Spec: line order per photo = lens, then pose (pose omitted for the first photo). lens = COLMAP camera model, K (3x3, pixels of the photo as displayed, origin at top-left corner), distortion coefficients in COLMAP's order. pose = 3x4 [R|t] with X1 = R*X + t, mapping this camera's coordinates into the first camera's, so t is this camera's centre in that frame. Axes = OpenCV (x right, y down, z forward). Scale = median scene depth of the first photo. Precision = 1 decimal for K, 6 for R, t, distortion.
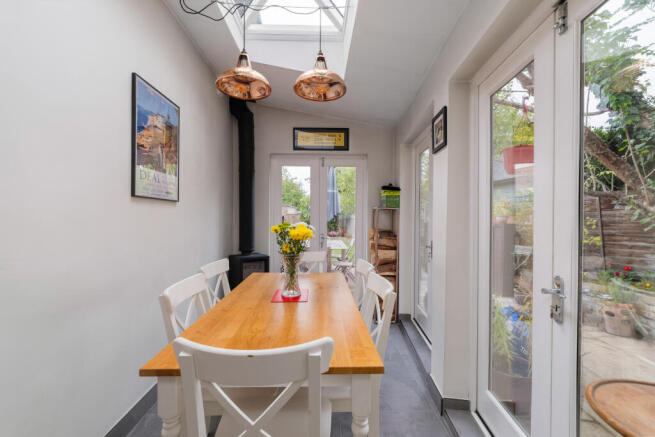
lens RADIAL K [[283.3, 0, 329.7], [0, 283.3, 219.0], [0, 0, 1]] dist [-0.000042, -0.000001]
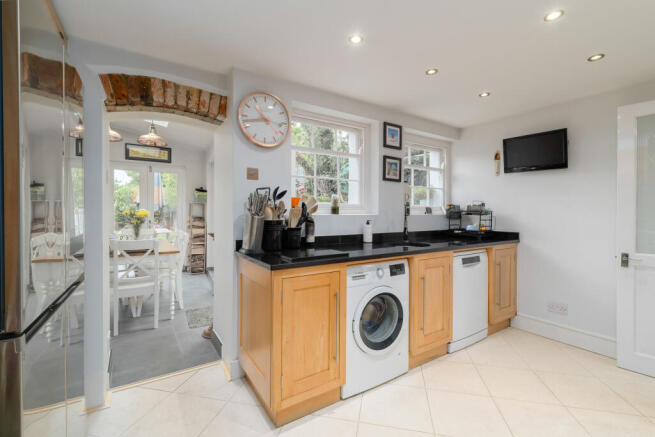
lens RADIAL K [[283.3, 0, 329.7], [0, 283.3, 216.0], [0, 0, 1]] dist [-0.000042, -0.000001]
pose [[0.845877, -0.004484, 0.533358, -0.024948], [-0.000152, 0.999963, 0.008647, 0.022302], [-0.533377, -0.007395, 0.845845, -0.732307]]
